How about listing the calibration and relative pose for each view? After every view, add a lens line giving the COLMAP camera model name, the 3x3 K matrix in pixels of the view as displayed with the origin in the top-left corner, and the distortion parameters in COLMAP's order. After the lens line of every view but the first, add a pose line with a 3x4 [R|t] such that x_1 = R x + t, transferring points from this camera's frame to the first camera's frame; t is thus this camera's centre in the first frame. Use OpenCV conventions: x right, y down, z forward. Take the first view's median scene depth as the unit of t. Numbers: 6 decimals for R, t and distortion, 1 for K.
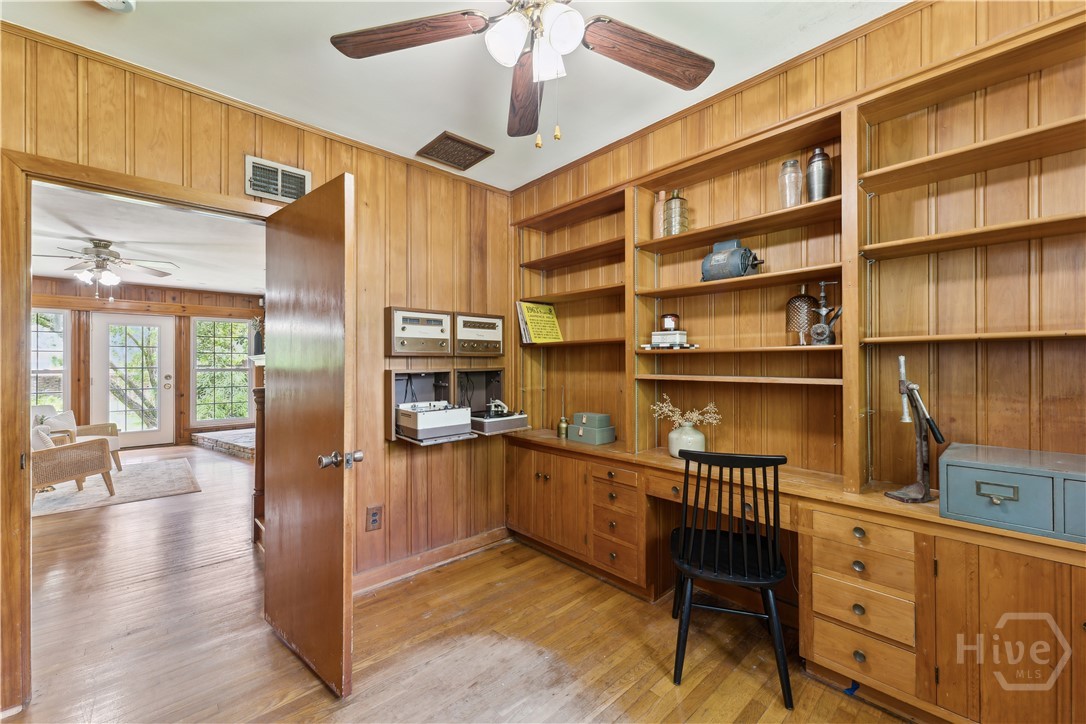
lens RADIAL K [[445.3, 0, 542.5], [0, 445.3, 360.5], [0, 0, 1]] dist [-0.002683, -0.000227]
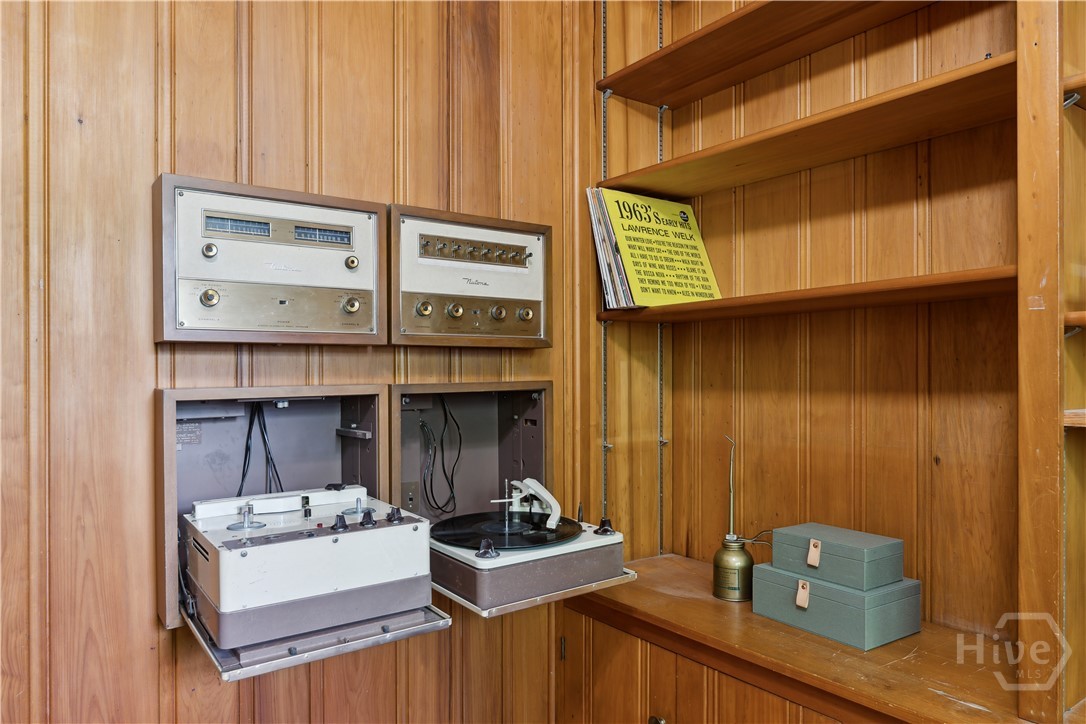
lens RADIAL K [[722.5, 0, 541.8], [0, 722.5, 364.6], [0, 0, 1]] dist [0.000193, 0.000153]
pose [[0.992938, -0.001411, -0.118625, -0.028962], [0.001355, 0.999999, -0.000553, 0.004198], [0.118626, 0.000388, 0.992939, 0.471140]]
